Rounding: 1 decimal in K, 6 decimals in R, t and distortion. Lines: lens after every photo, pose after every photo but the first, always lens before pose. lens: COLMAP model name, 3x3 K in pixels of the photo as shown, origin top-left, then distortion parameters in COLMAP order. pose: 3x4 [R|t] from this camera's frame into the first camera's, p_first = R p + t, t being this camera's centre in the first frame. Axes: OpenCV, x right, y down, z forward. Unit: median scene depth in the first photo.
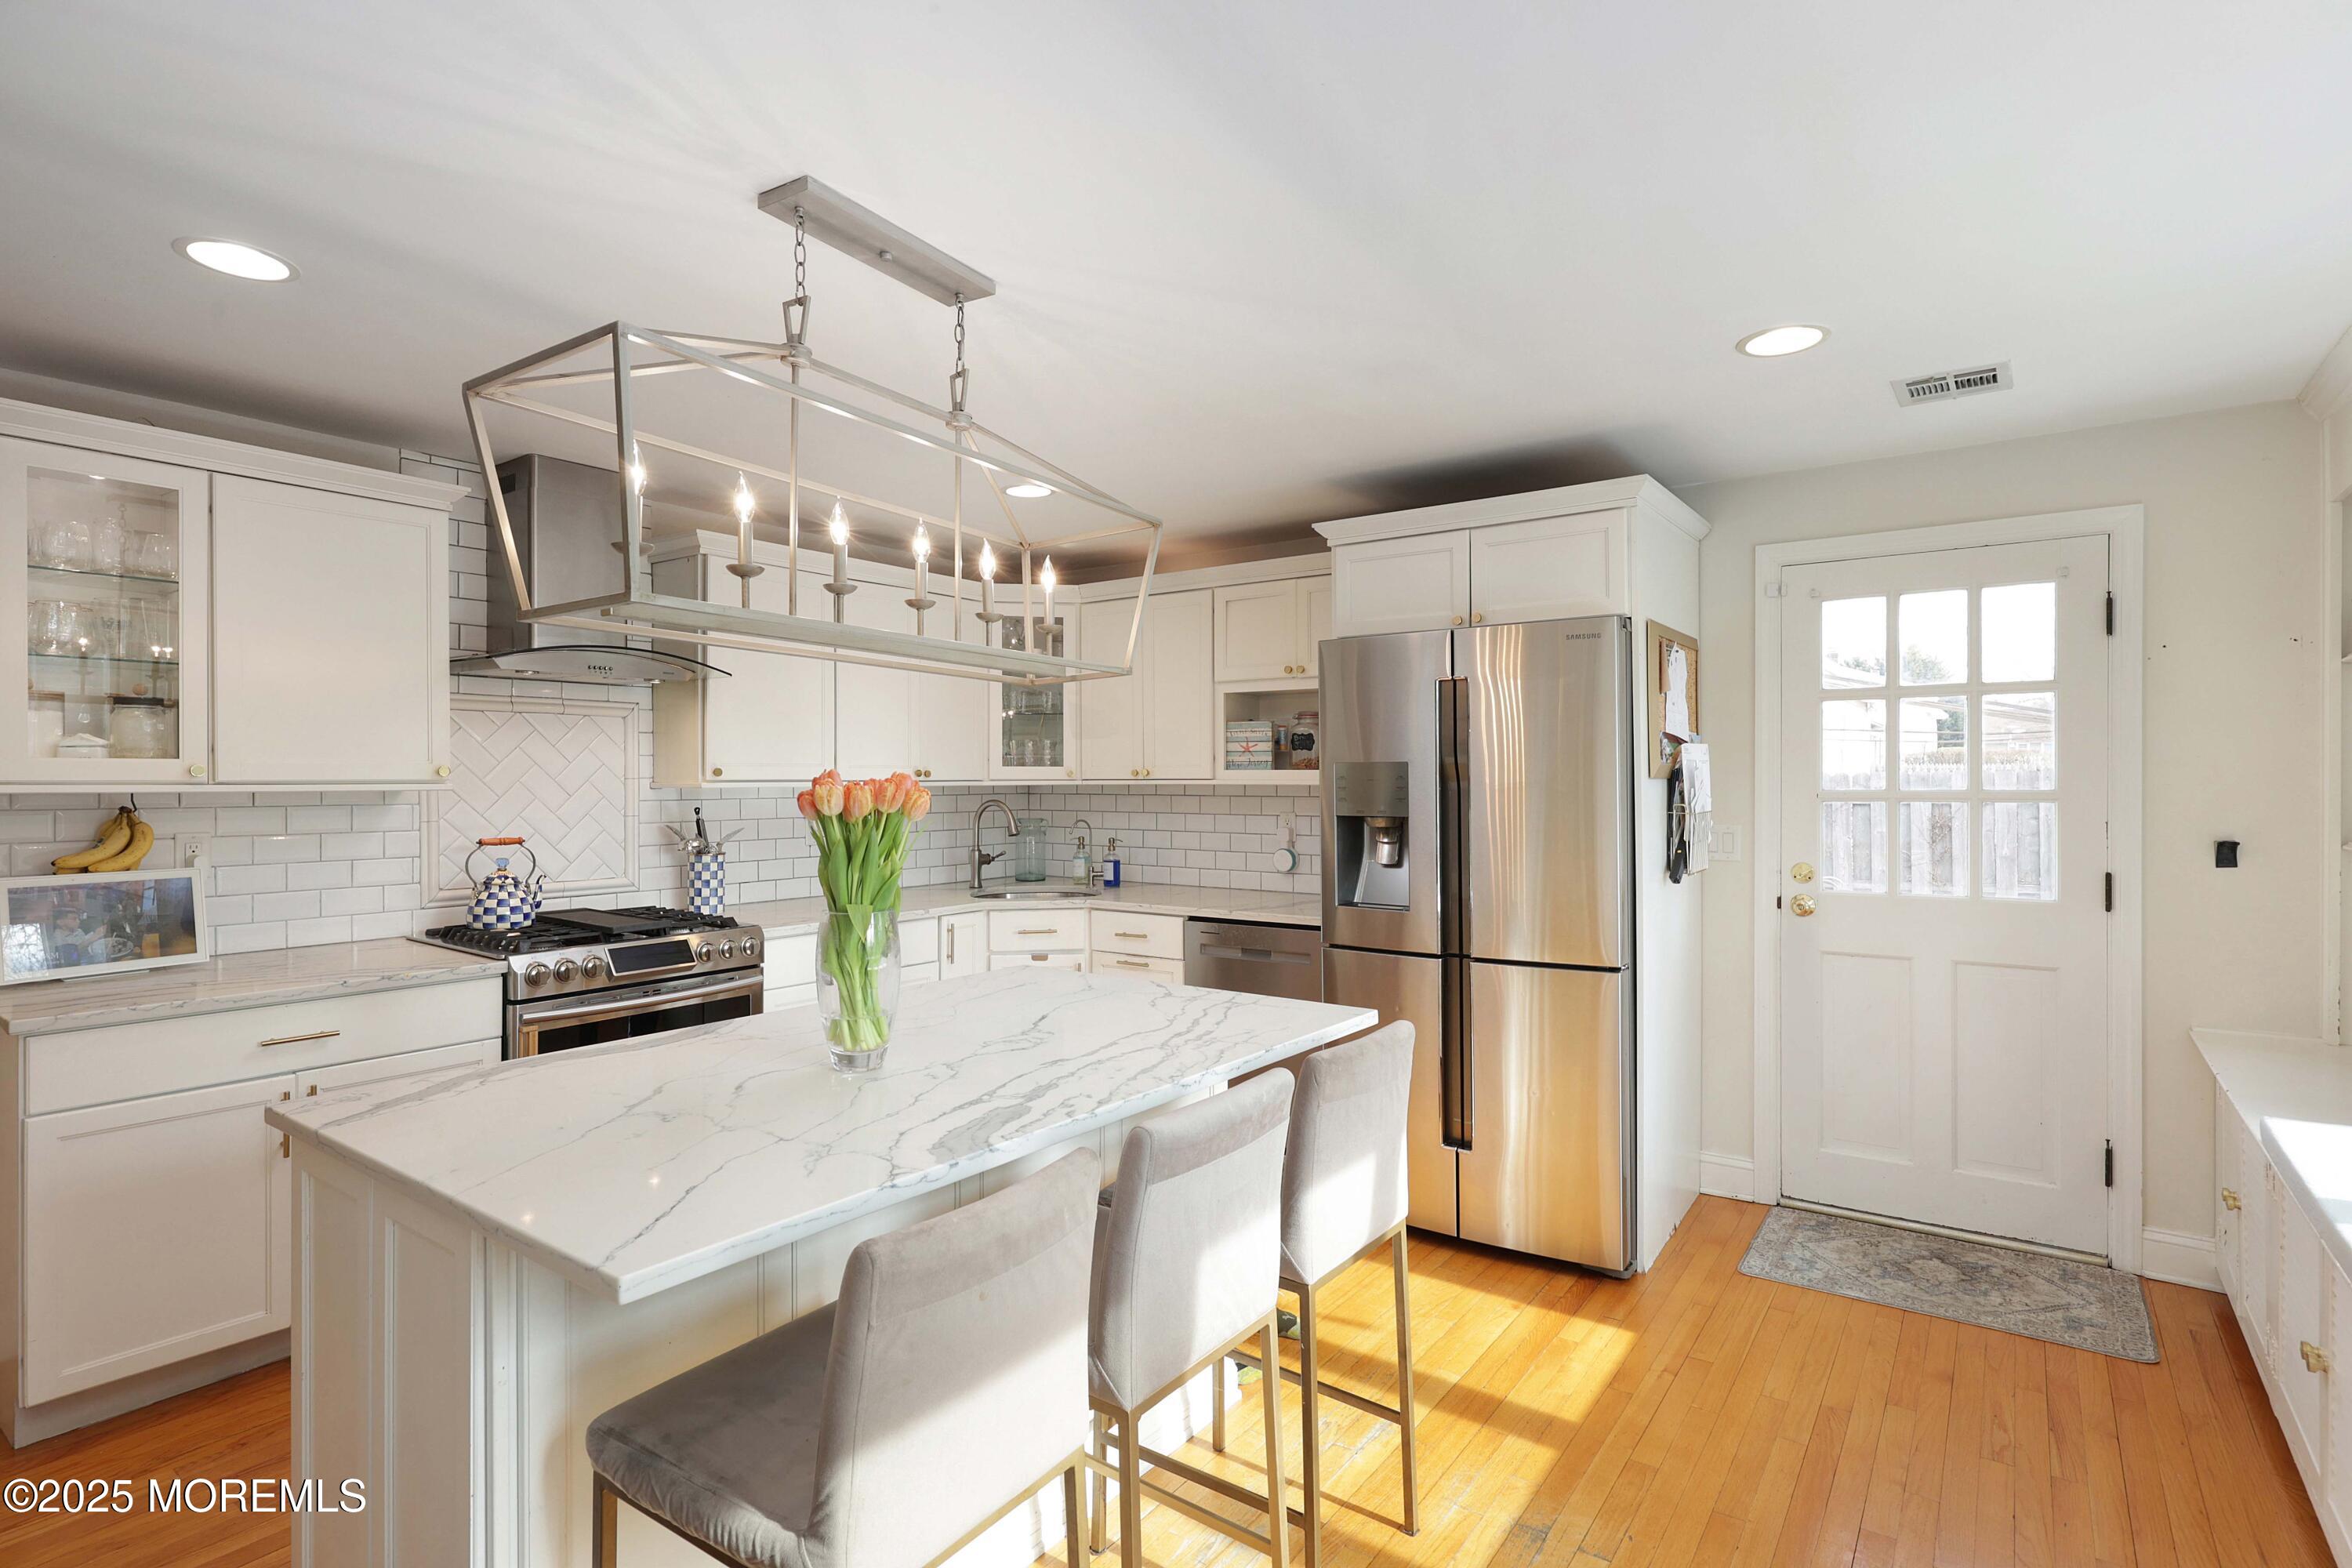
lens RADIAL K [[1143.3, 0, 1176.0], [0, 1143.3, 784.0], [0, 0, 1]] dist [-0.040527, 0.000094]
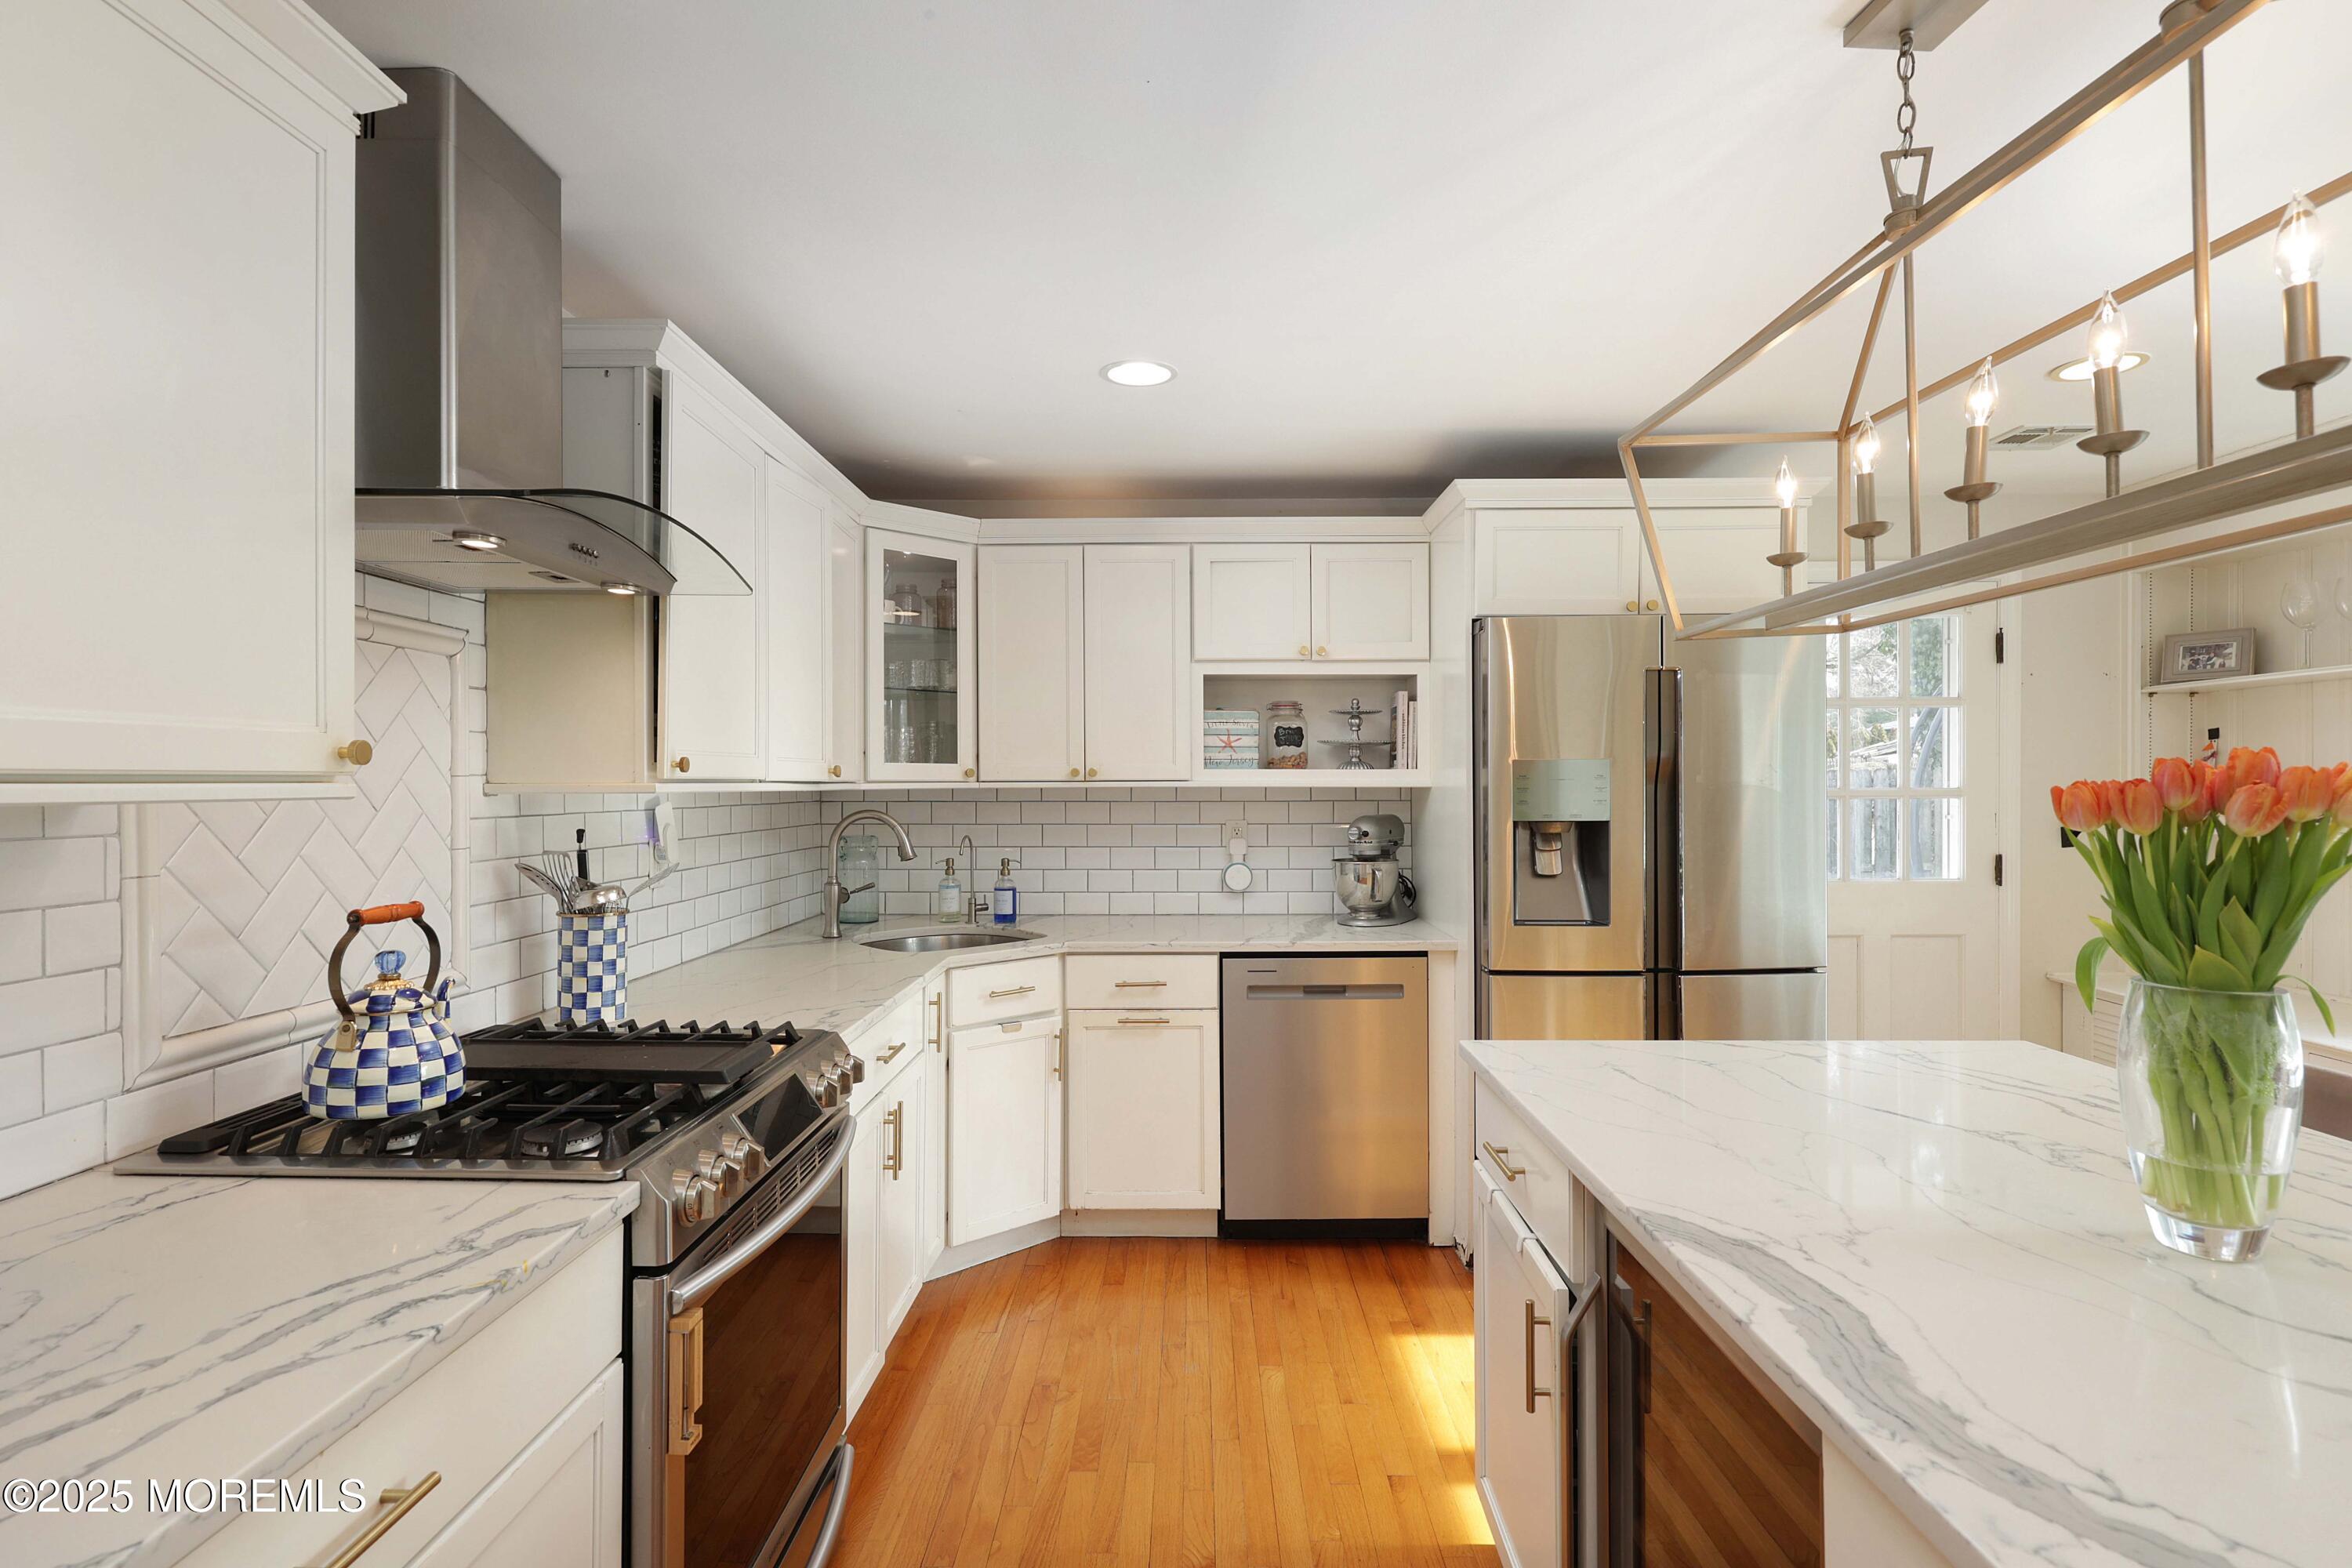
lens RADIAL K [[1191.3, 0, 1225.8], [0, 1191.3, 766.1], [0, 0, 1]] dist [0.002119, 0.000256]
pose [[0.812817, 0.008858, 0.582451, -0.453836], [0.002588, 0.999820, -0.018817, 0.001666], [-0.582513, 0.016802, 0.812648, 0.314853]]
